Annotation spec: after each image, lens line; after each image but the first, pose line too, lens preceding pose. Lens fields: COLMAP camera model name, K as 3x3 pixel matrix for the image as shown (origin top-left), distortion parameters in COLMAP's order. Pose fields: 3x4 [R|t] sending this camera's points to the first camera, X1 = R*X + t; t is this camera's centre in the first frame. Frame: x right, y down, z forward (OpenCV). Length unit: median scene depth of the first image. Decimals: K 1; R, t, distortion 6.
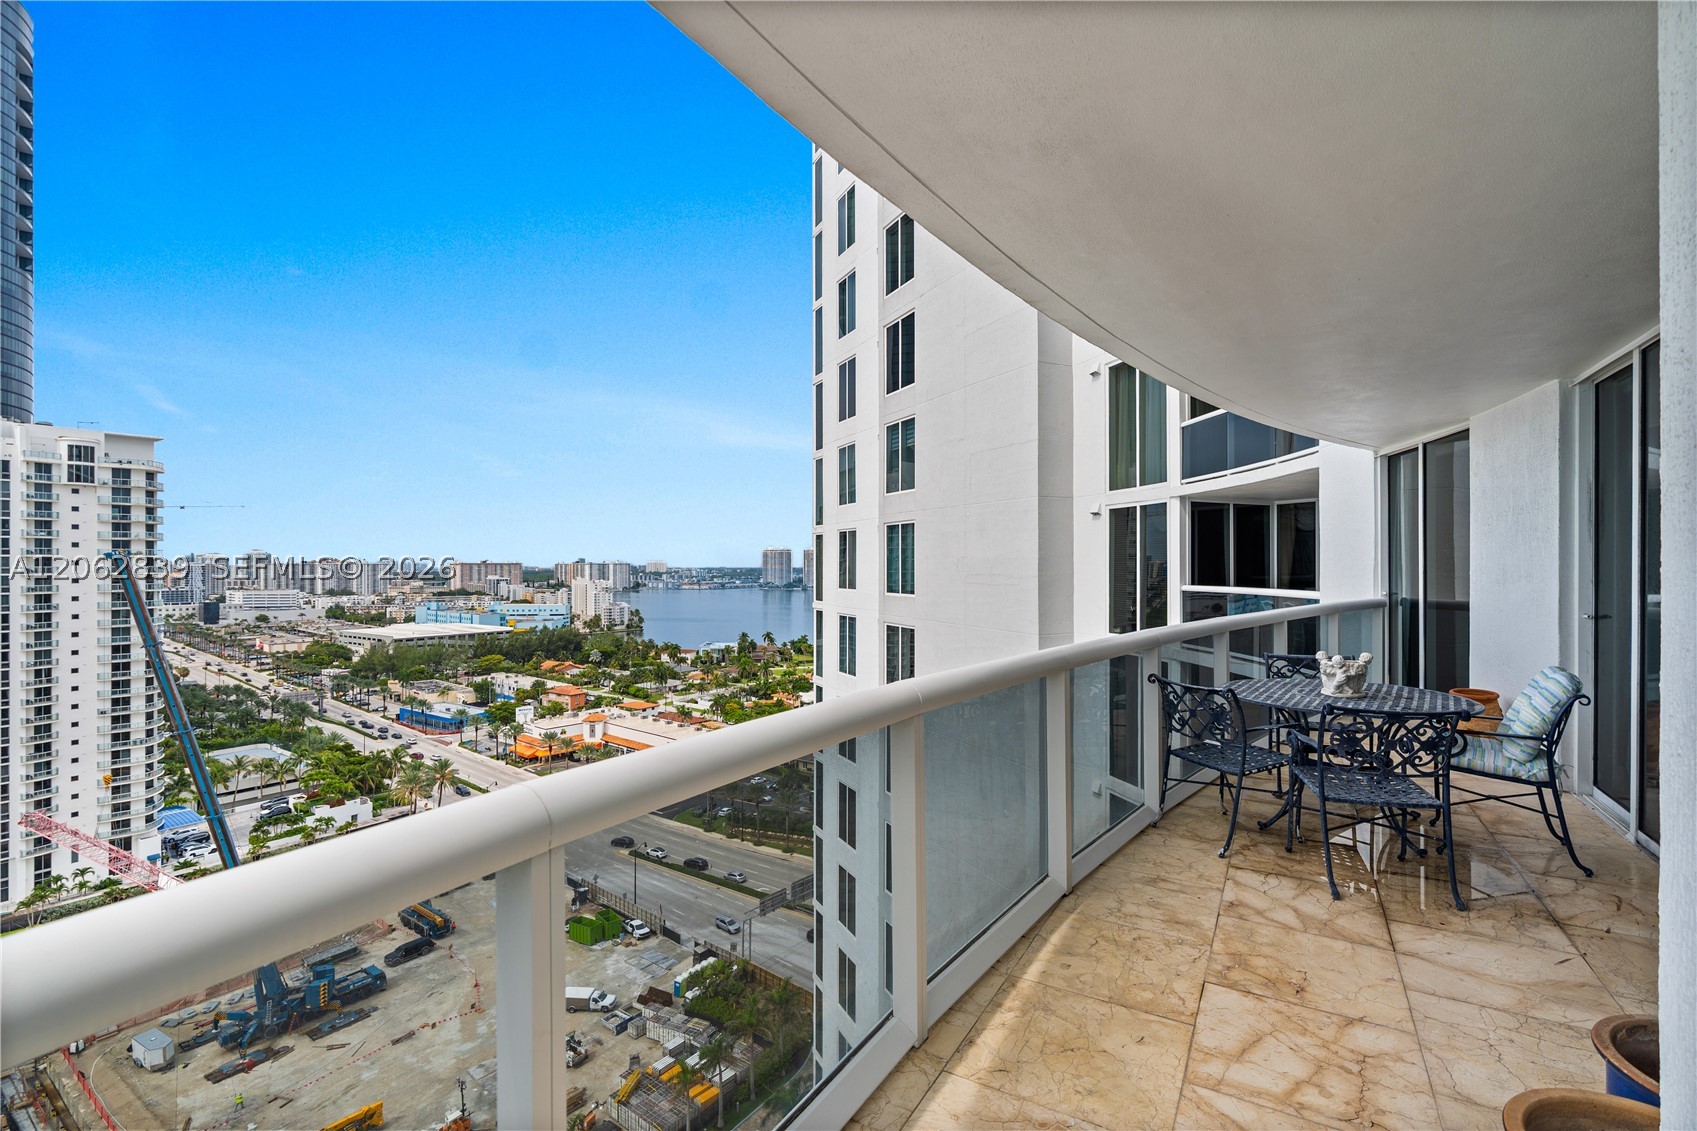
lens RADIAL K [[778.1, 0, 845.0], [0, 778.1, 561.2], [0, 0, 1]] dist [-0.007032, -0.000068]
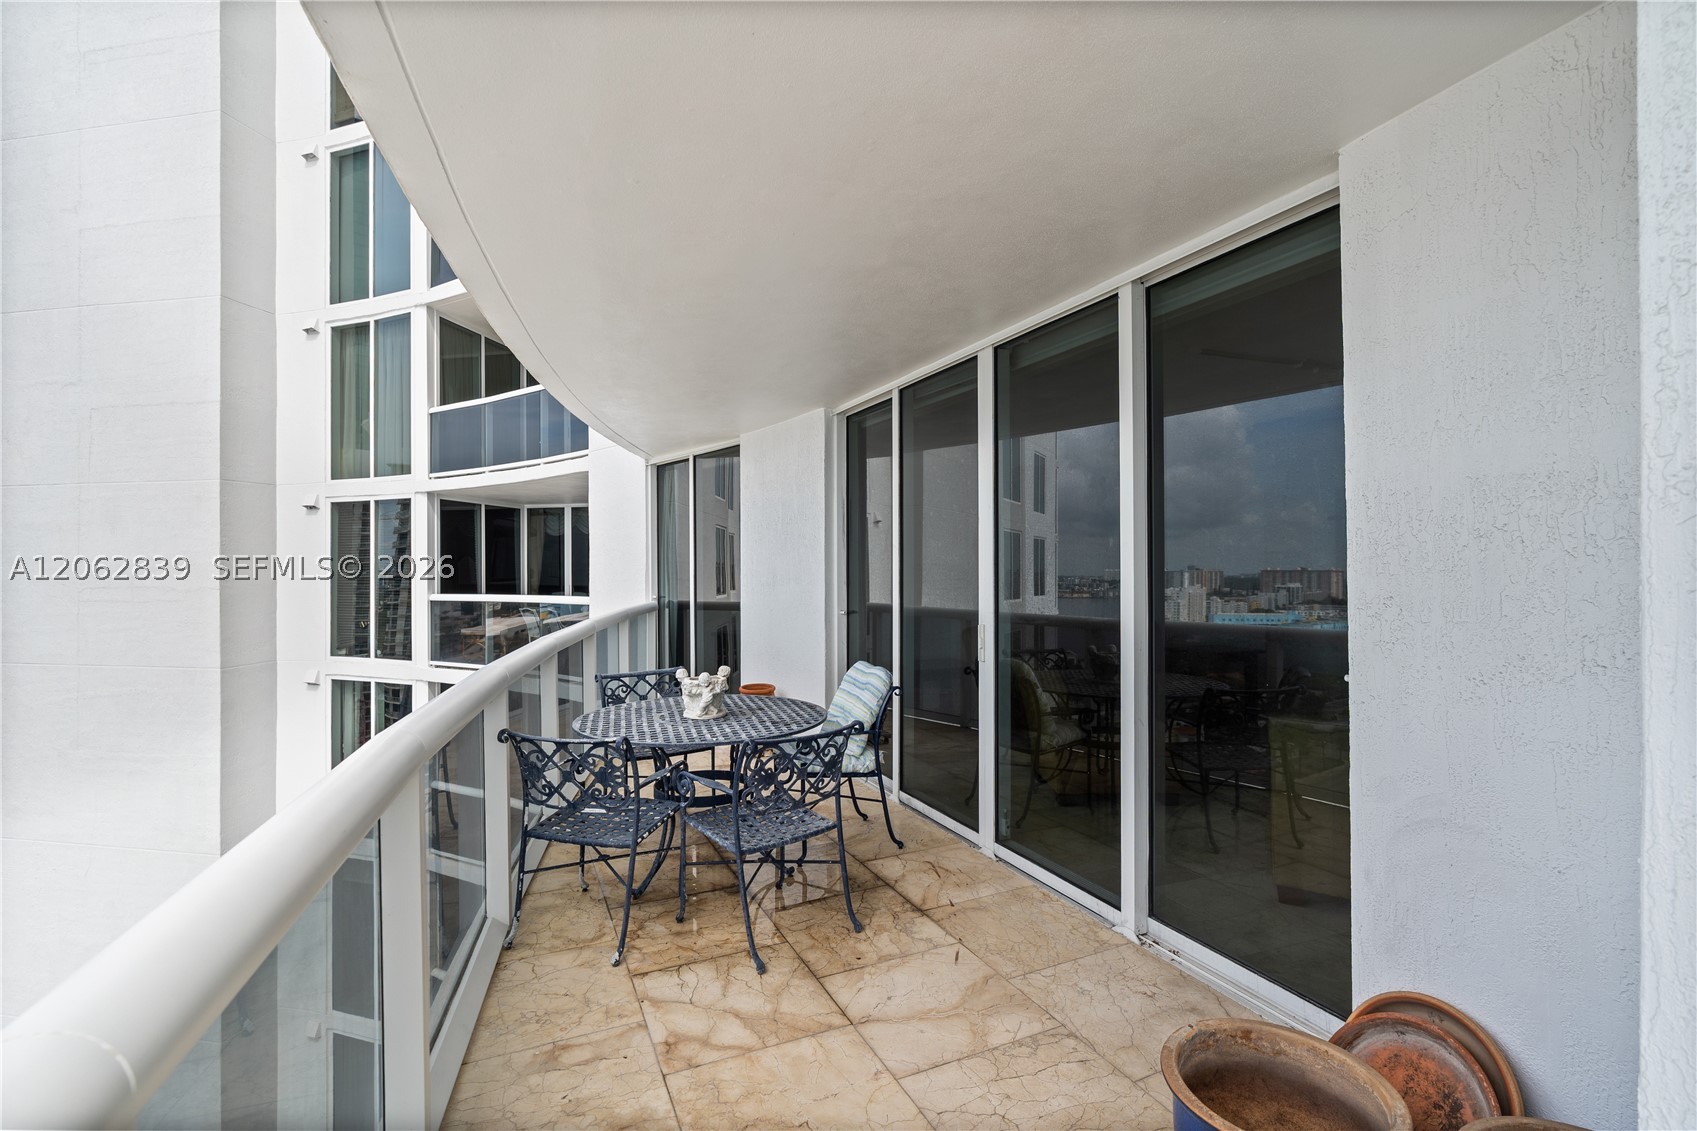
lens RADIAL K [[763.9, 0, 848.5], [0, 763.9, 565.5], [0, 0, 1]] dist [-0.011970, 0.000073]
pose [[0.575876, -0.002496, 0.817533, 0.010537], [0.003618, 0.999993, 0.000505, -0.000610], [-0.817529, 0.002667, 0.575881, 0.223100]]
